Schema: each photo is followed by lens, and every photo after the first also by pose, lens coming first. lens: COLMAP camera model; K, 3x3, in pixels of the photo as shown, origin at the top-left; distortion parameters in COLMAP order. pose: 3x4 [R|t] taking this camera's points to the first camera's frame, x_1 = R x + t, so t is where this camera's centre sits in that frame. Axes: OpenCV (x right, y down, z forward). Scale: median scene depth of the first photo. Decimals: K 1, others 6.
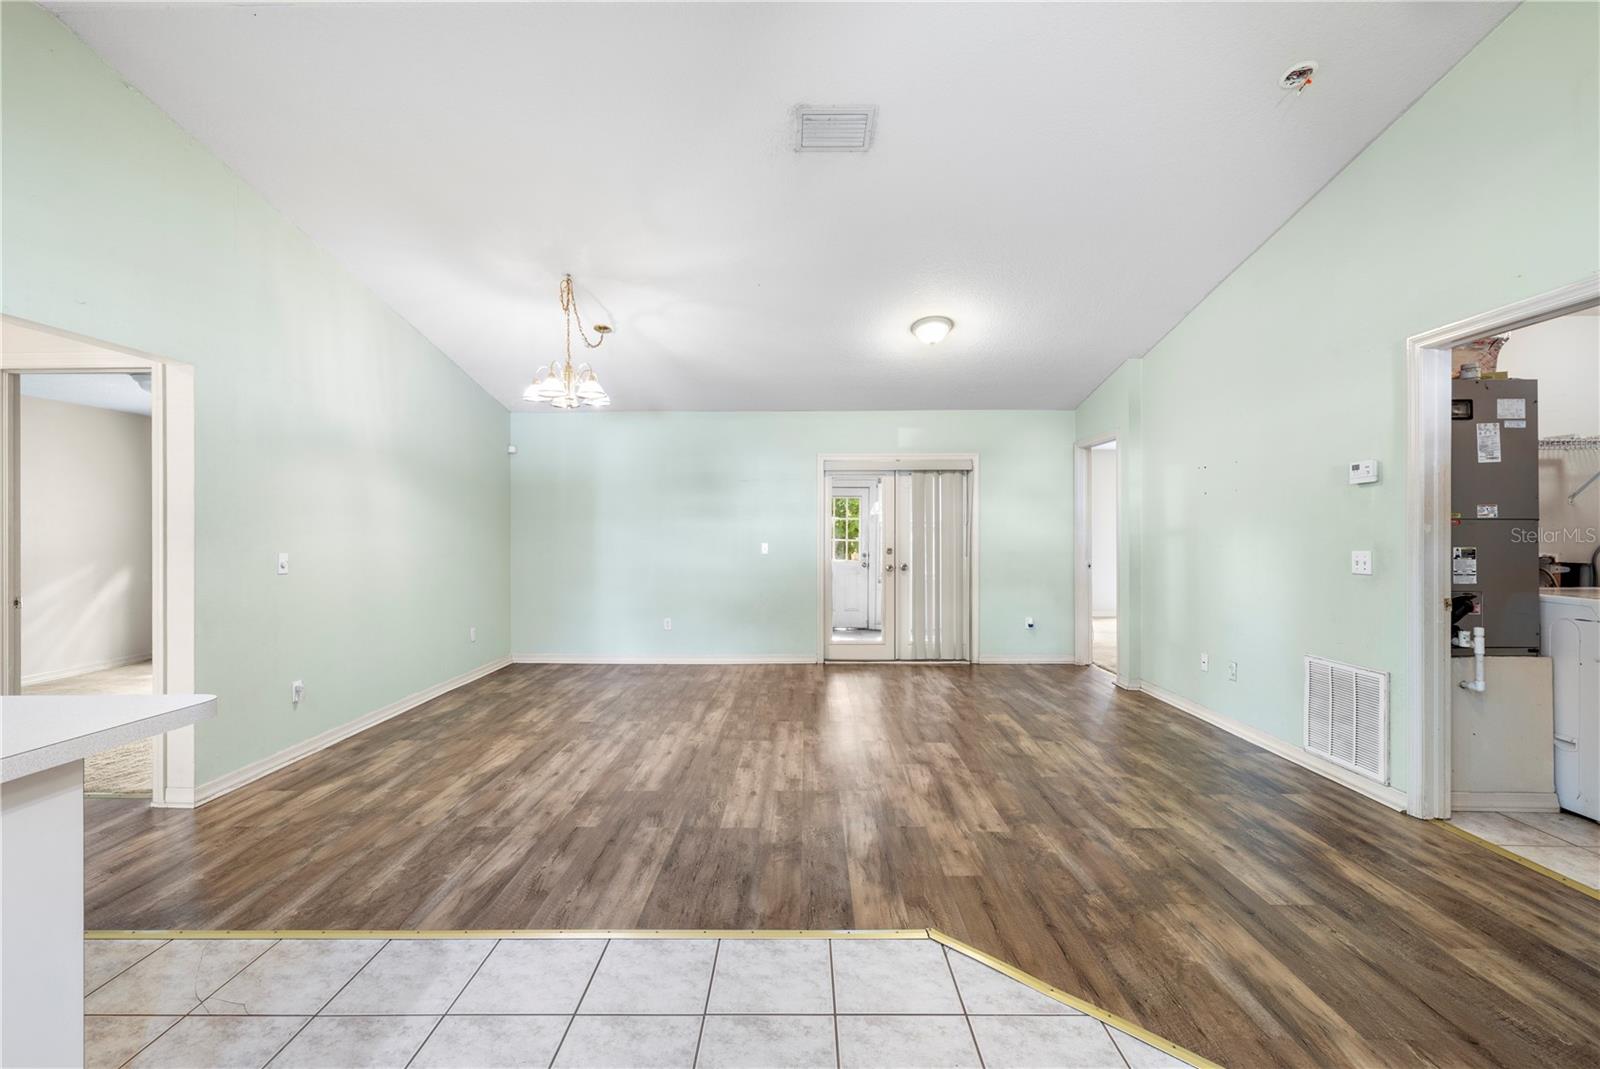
lens RADIAL K [[680.0, 0, 797.3], [0, 680.0, 531.8], [0, 0, 1]] dist [0.002092, 0.000543]
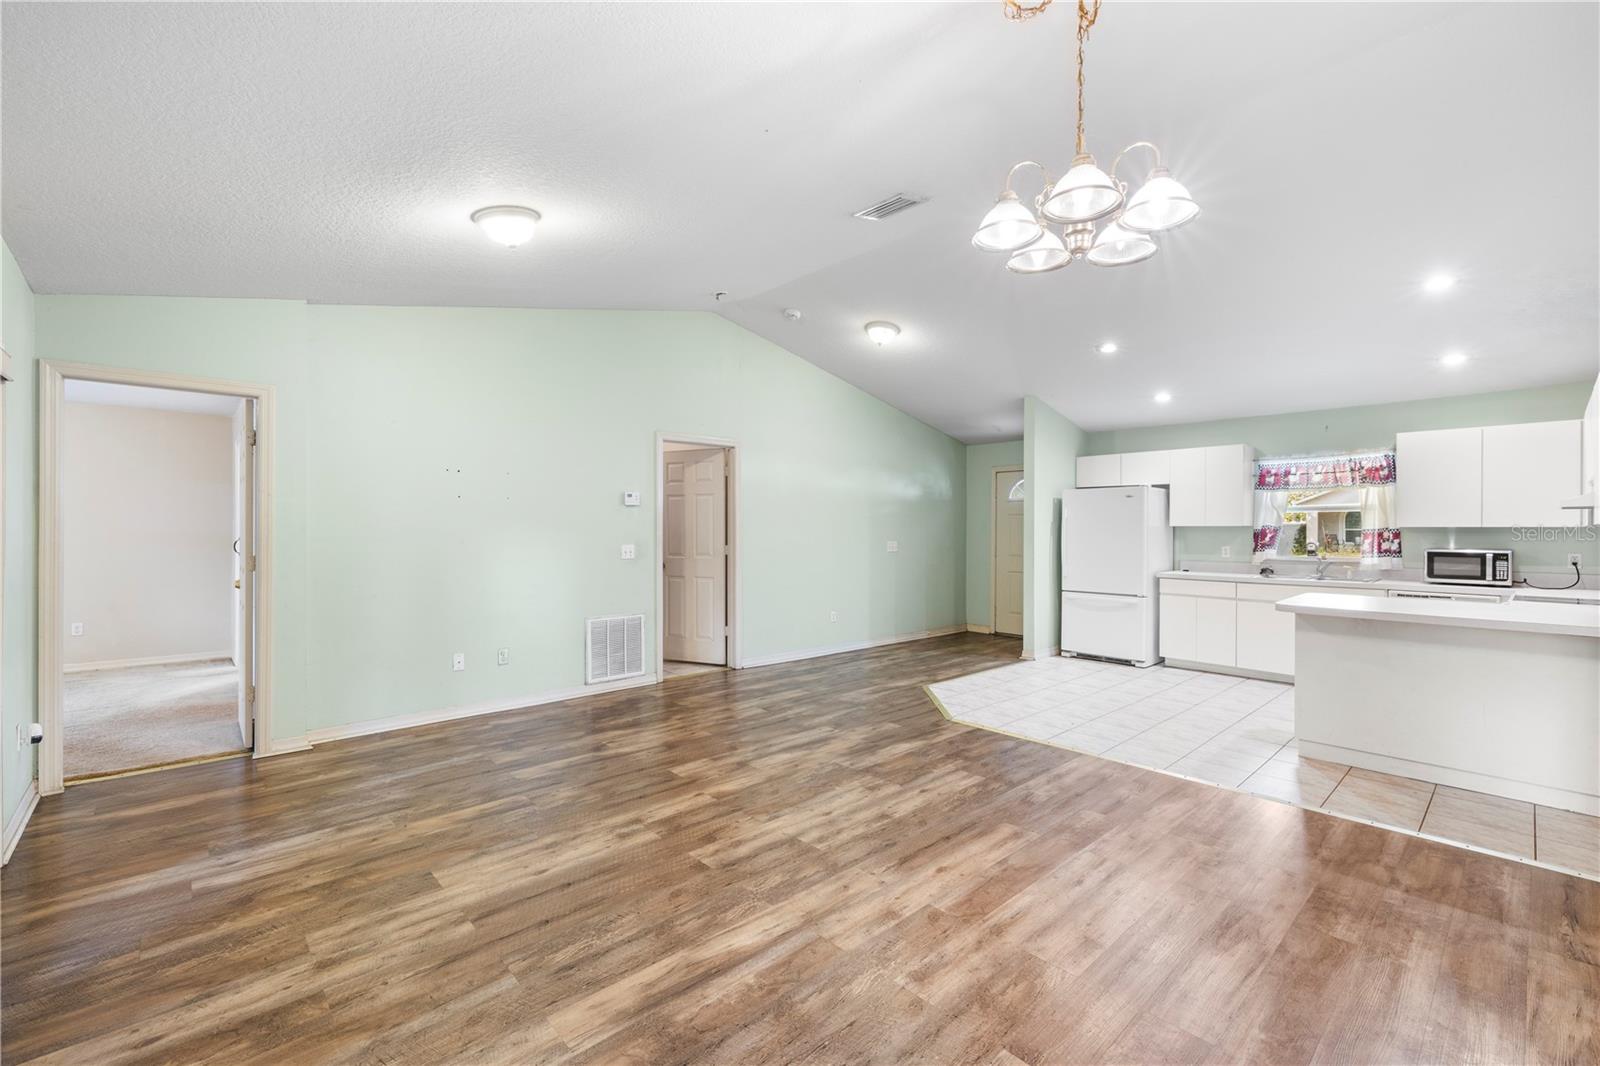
lens RADIAL K [[680.0, 0, 798.5], [0, 680.0, 532.8], [0, 0, 1]] dist [0.002092, 0.000543]
pose [[-0.685417, -0.003592, 0.728142, -0.677425], [-0.000408, 0.999990, 0.004549, -0.009758], [-0.728151, 0.002820, -0.685411, 1.827988]]
